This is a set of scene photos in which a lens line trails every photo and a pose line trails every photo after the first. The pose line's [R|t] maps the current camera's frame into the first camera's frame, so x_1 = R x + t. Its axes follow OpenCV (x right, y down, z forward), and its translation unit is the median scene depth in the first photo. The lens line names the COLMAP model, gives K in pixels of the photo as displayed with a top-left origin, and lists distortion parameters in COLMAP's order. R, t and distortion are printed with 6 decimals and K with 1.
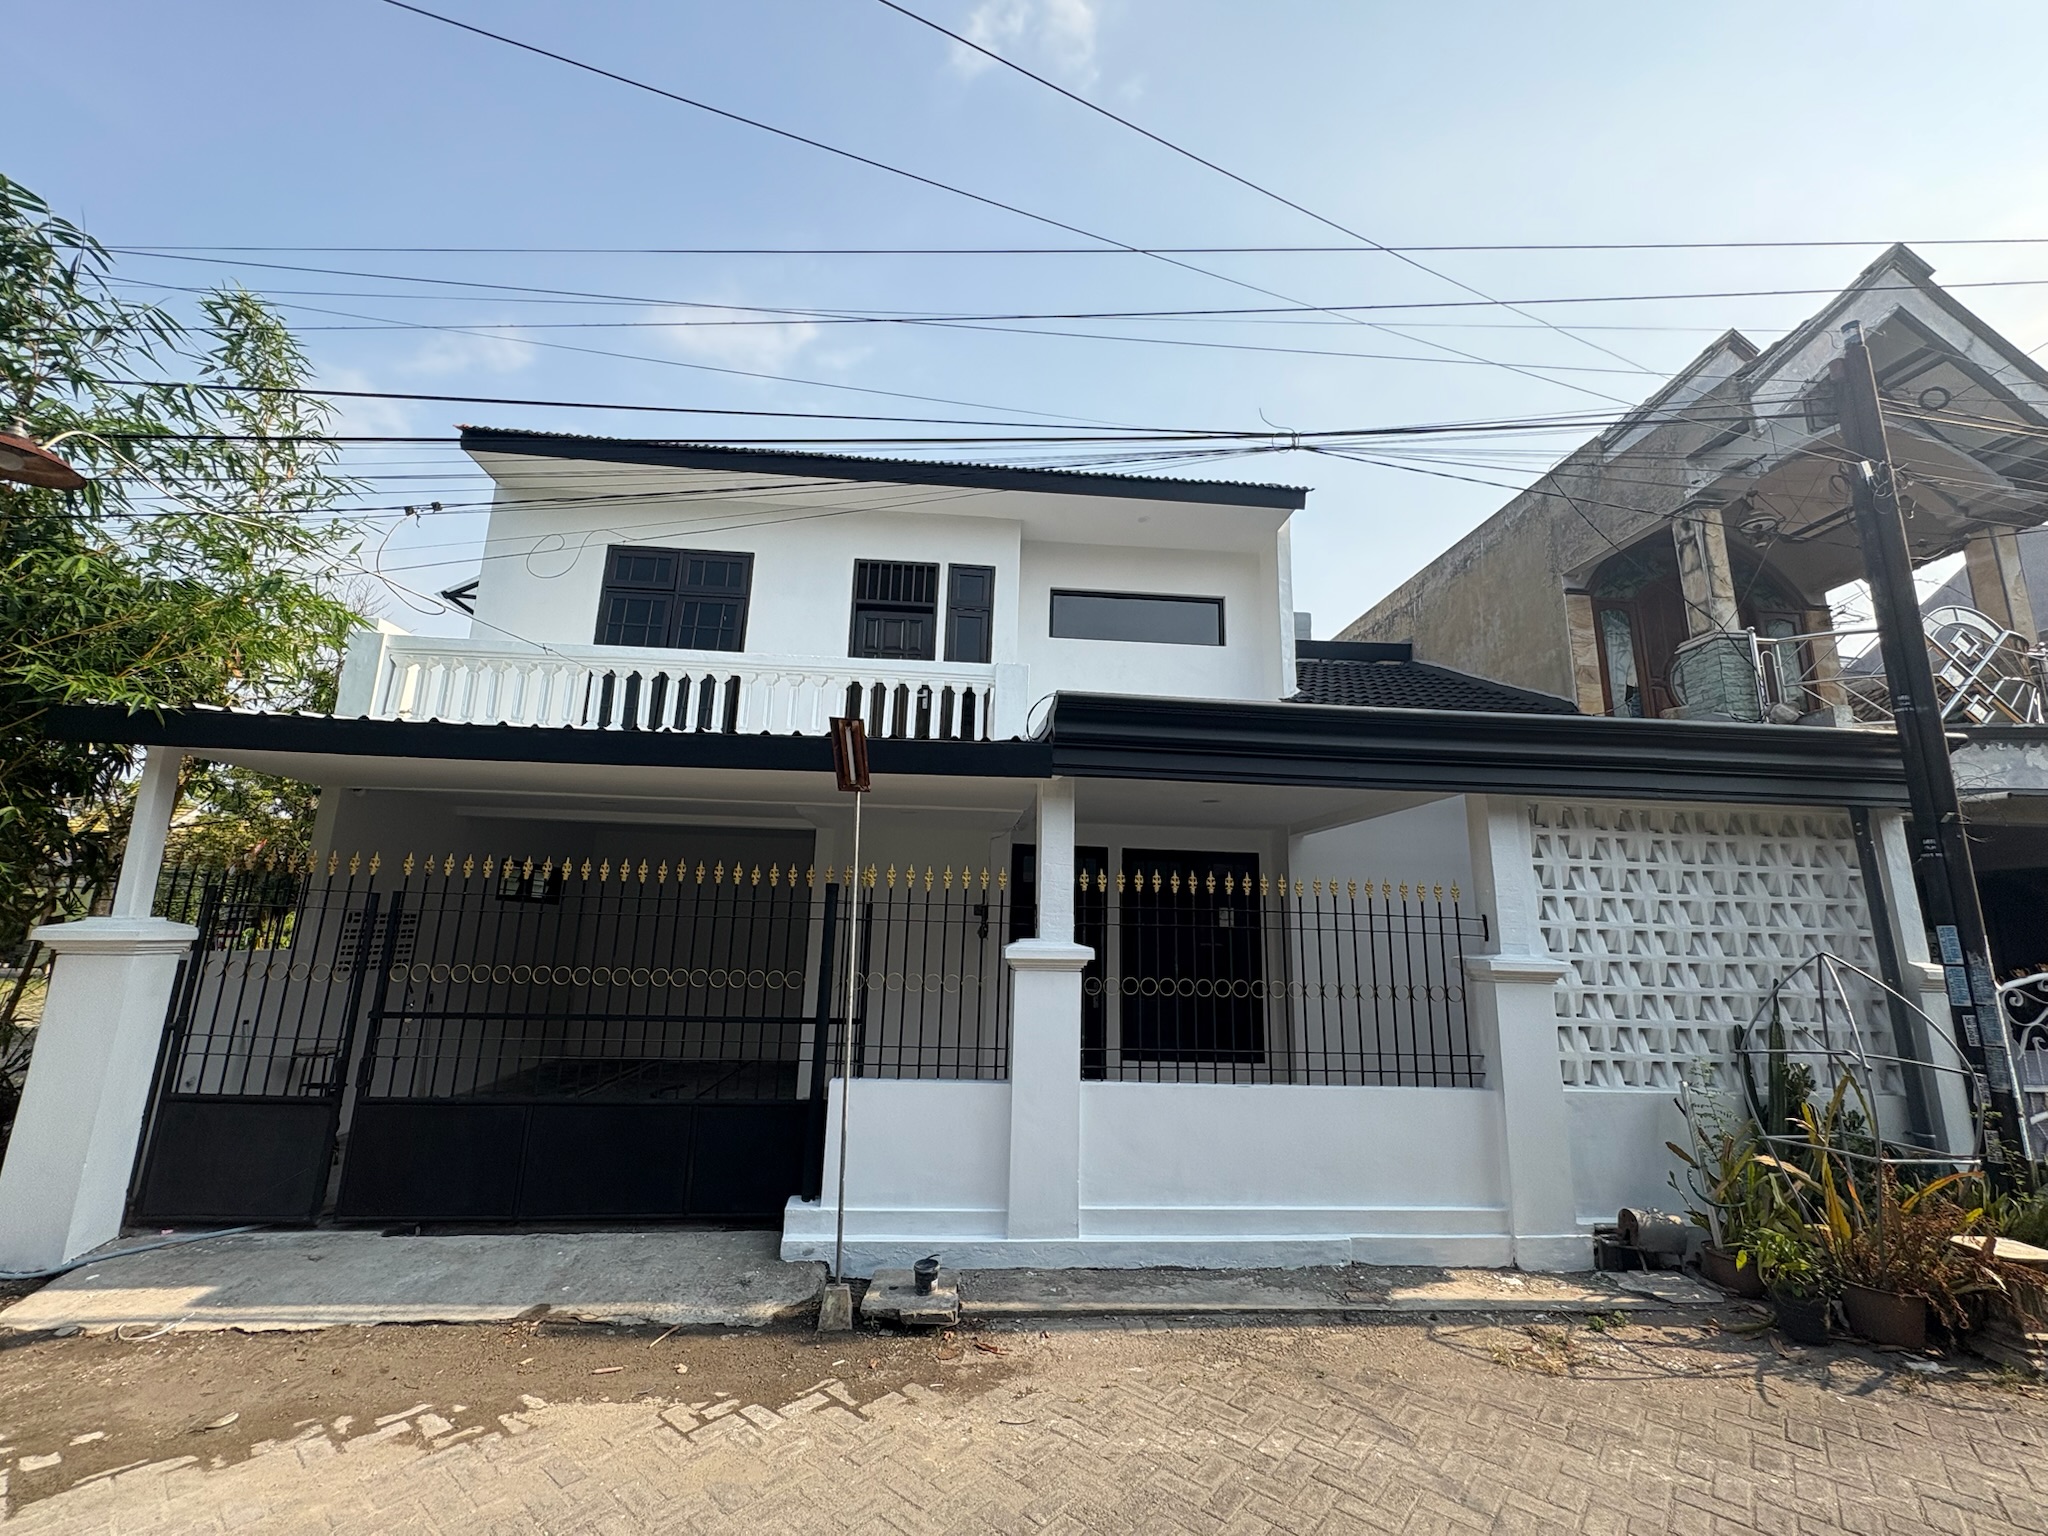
lens RADIAL K [[817.8, 0, 1024.0], [0, 817.8, 768.0], [0, 0, 1]] dist [0.004588, 0.000404]
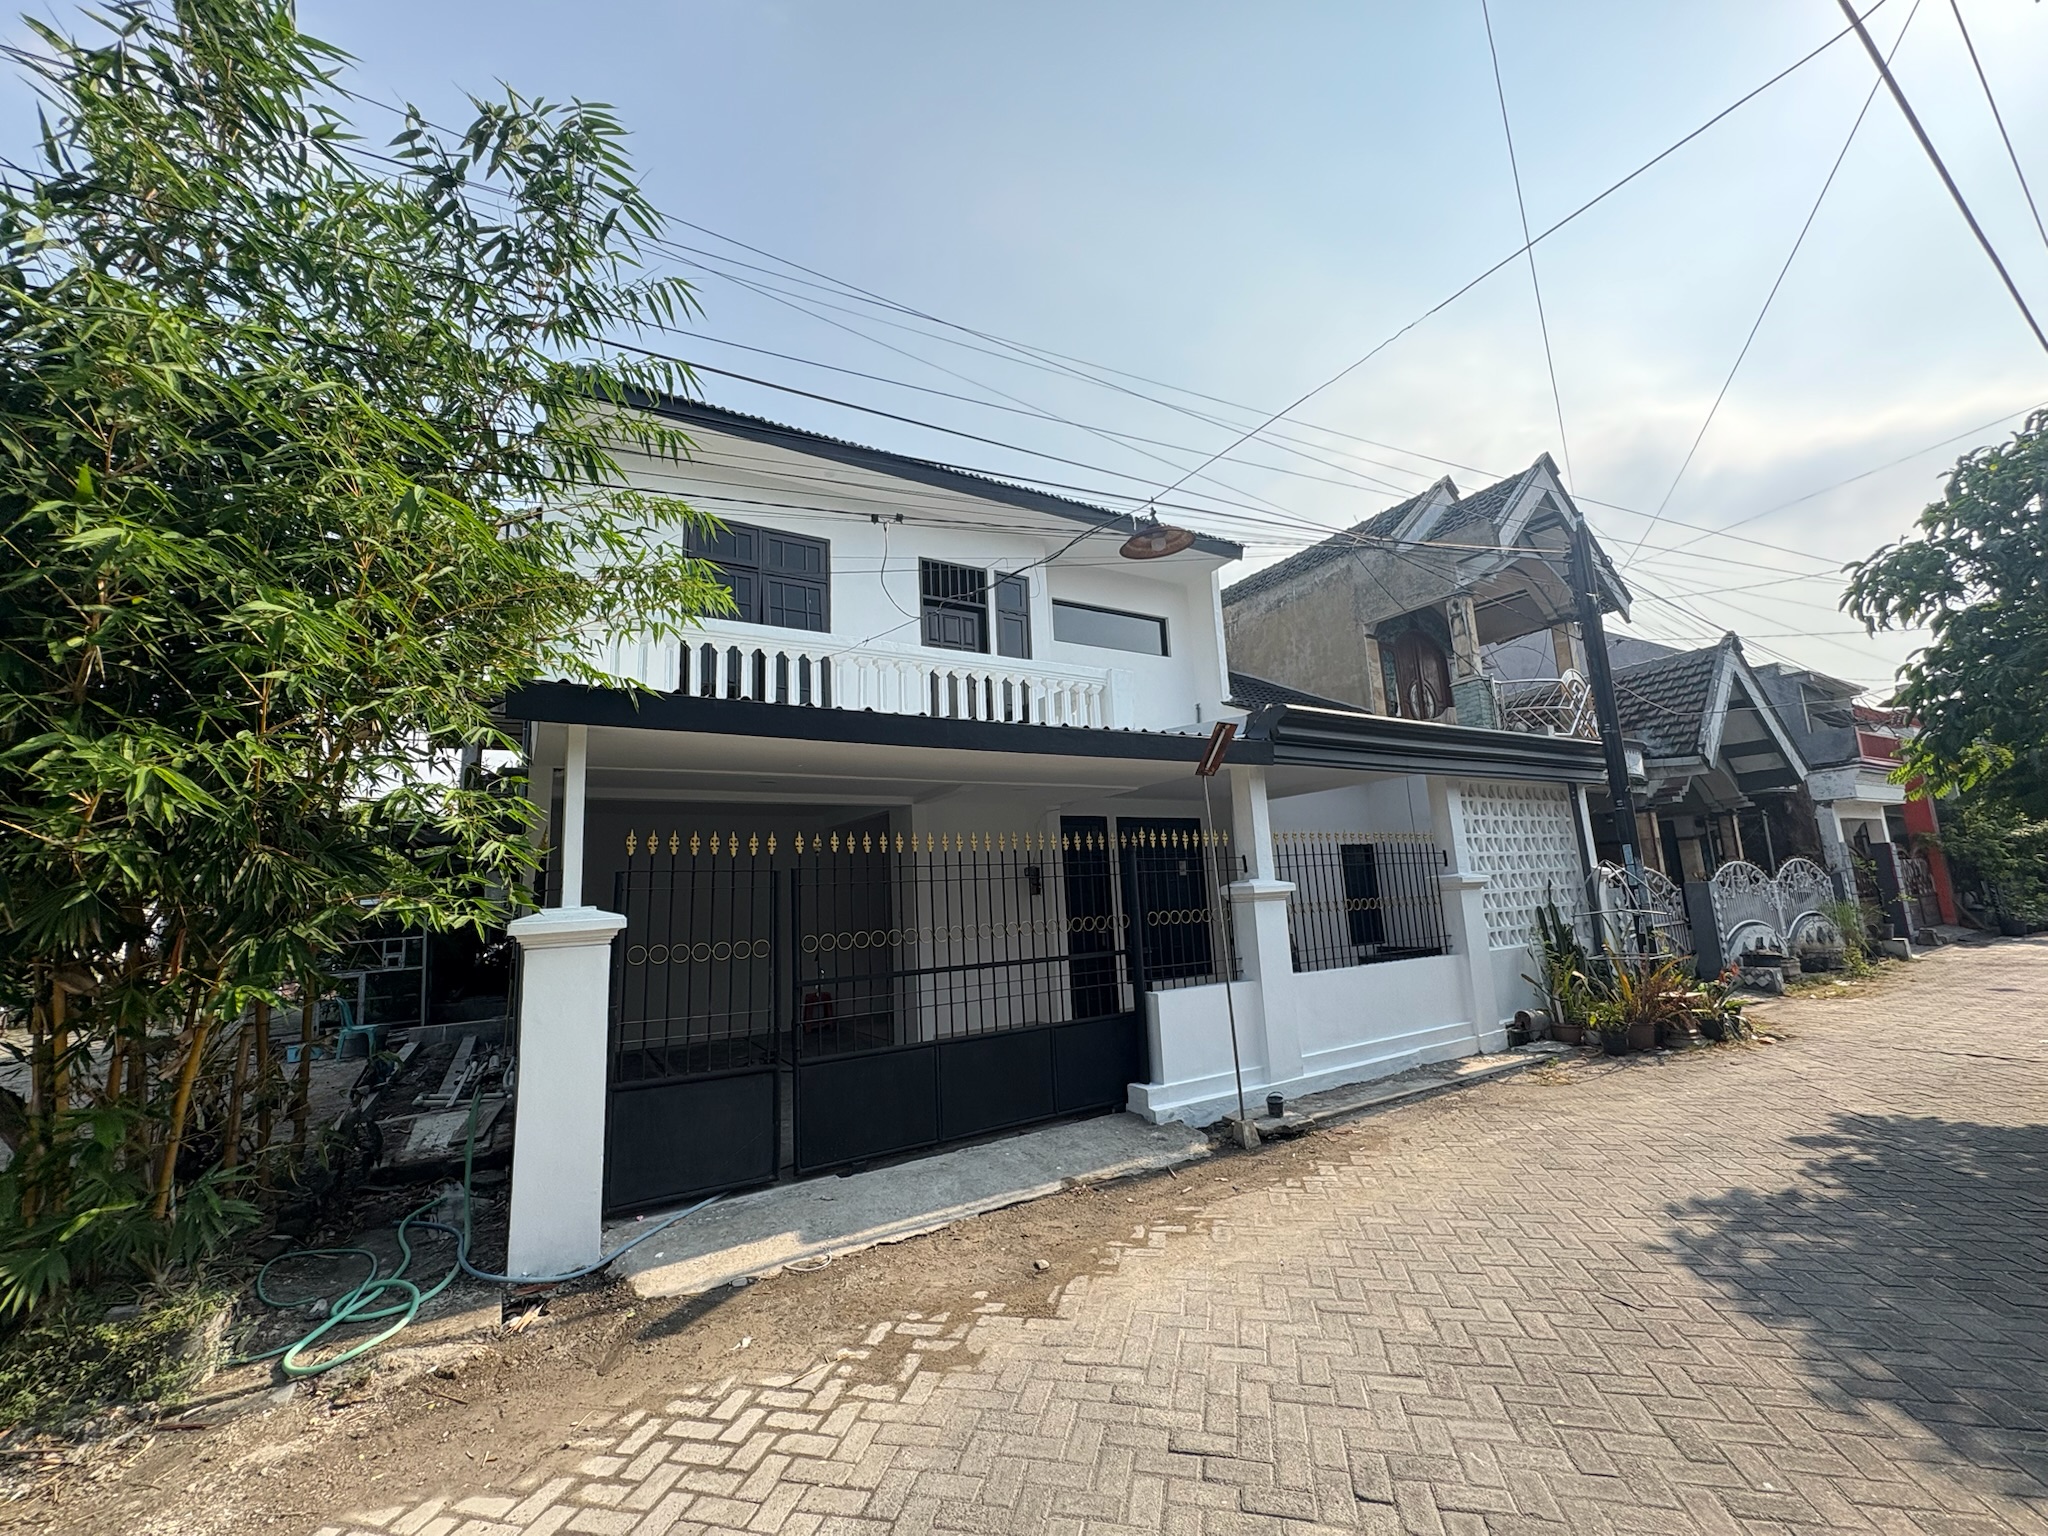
lens RADIAL K [[817.8, 0, 1024.0], [0, 817.8, 768.0], [0, 0, 1]] dist [0.004588, 0.000404]
pose [[0.890050, 0.004895, 0.455837, -1.022225], [-0.020493, 0.999361, 0.029282, -0.016471], [-0.455402, -0.035404, 0.889581, -0.067483]]
